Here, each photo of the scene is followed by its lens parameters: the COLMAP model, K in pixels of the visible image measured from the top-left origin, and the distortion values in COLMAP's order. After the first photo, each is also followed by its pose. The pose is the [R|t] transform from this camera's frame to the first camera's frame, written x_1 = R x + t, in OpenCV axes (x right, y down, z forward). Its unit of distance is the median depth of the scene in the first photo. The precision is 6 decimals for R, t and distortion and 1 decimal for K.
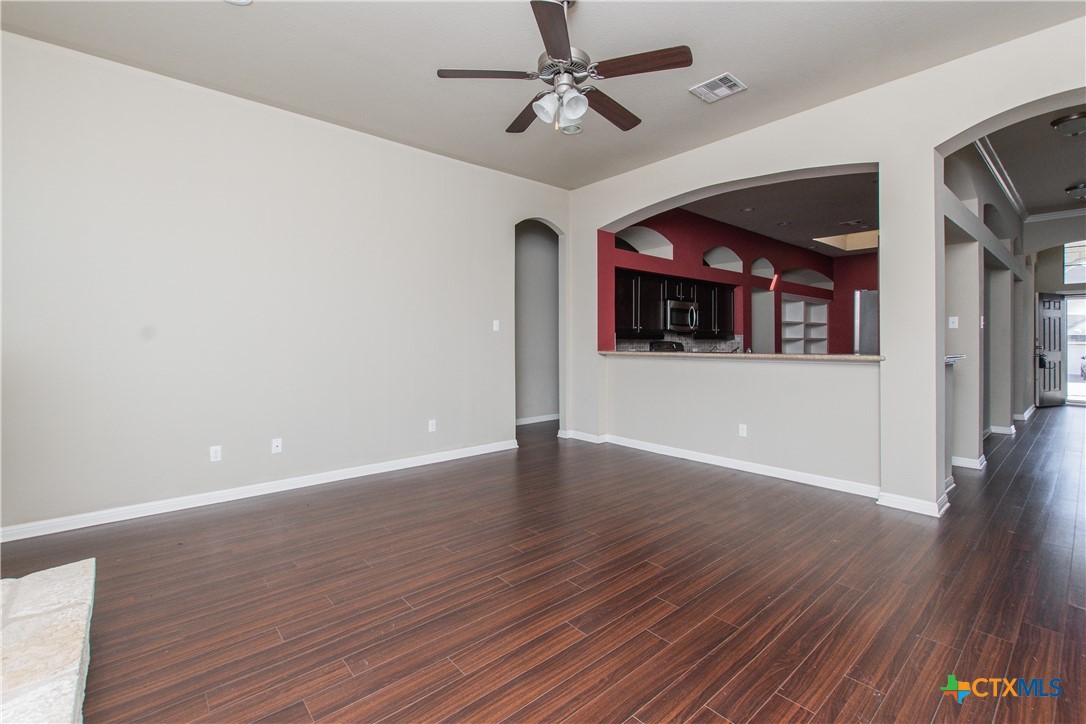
lens RADIAL K [[482.5, 0, 547.8], [0, 482.5, 335.2], [0, 0, 1]] dist [-0.000013, -0.000104]
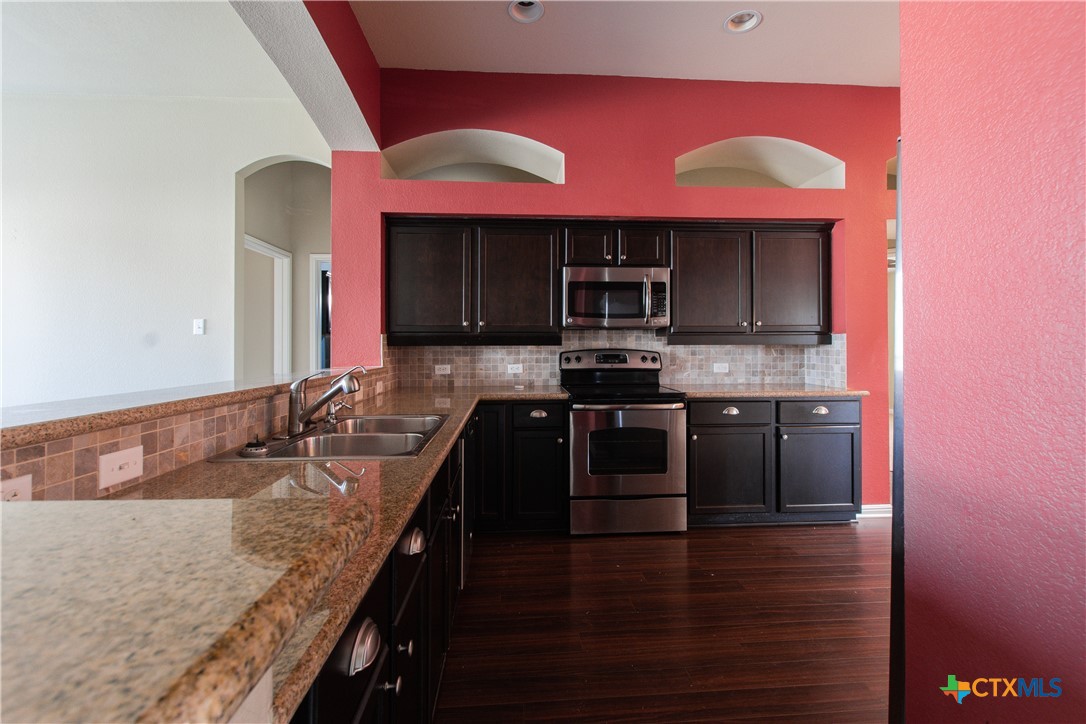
lens RADIAL K [[482.5, 0, 547.8], [0, 482.5, 335.2], [0, 0, 1]] dist [-0.000013, -0.000104]
pose [[0.796193, -0.011705, -0.604930, 1.351482], [0.009444, 0.999931, -0.006918, 0.003137], [0.604970, -0.000206, 0.796249, 1.506419]]
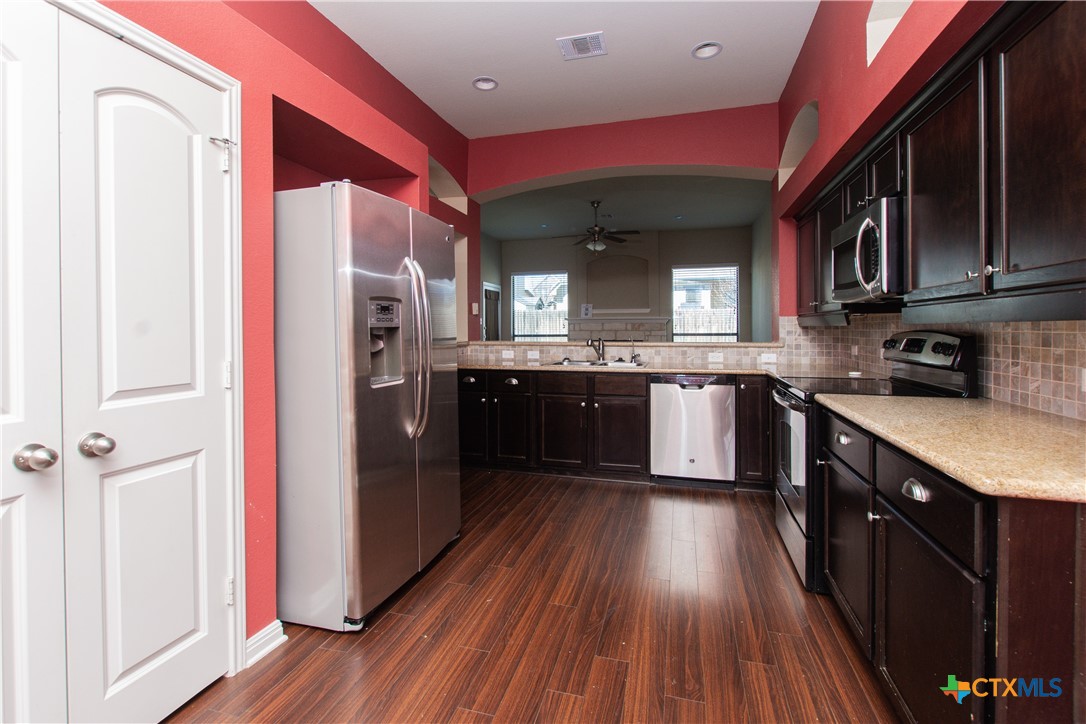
lens RADIAL K [[482.5, 0, 547.8], [0, 482.5, 335.2], [0, 0, 1]] dist [-0.000013, -0.000104]
pose [[-0.838496, 0.012406, -0.544767, 1.720694], [0.010862, 0.999923, 0.006053, 0.025435], [0.544800, -0.000842, -0.838566, 3.064739]]
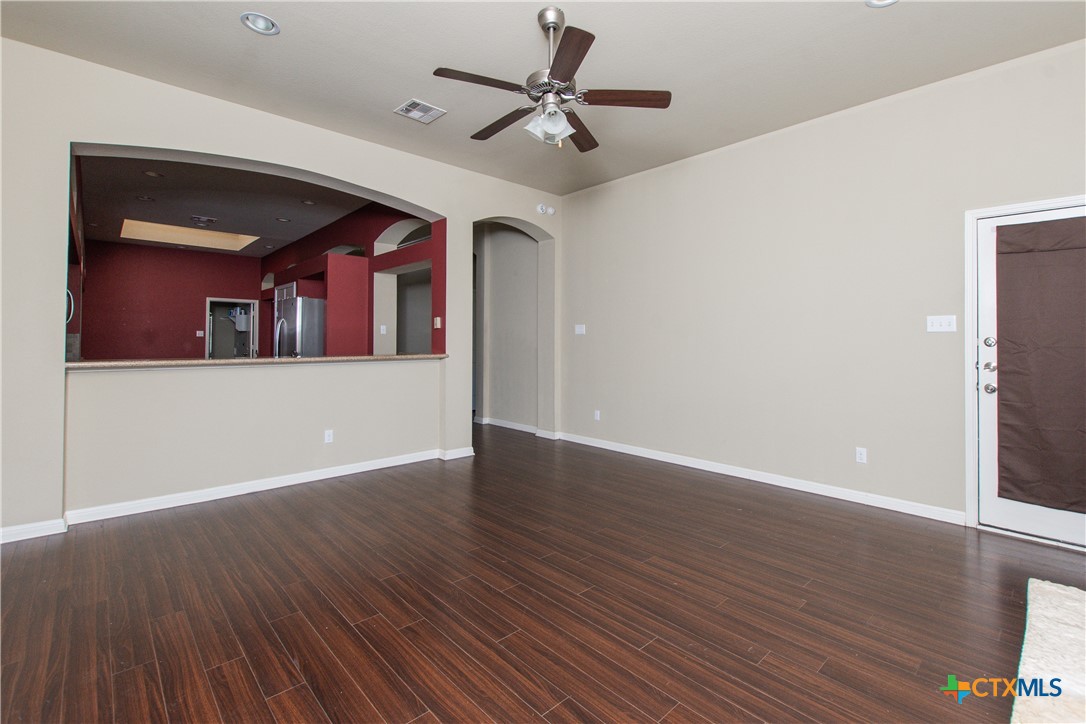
lens RADIAL K [[482.5, 0, 547.8], [0, 482.5, 335.2], [0, 0, 1]] dist [-0.000013, -0.000104]
pose [[-0.034646, 0.014432, 0.999295, -0.967574], [-0.016017, 0.999759, -0.014994, 0.004810], [-0.999271, -0.016525, -0.034406, 1.006242]]
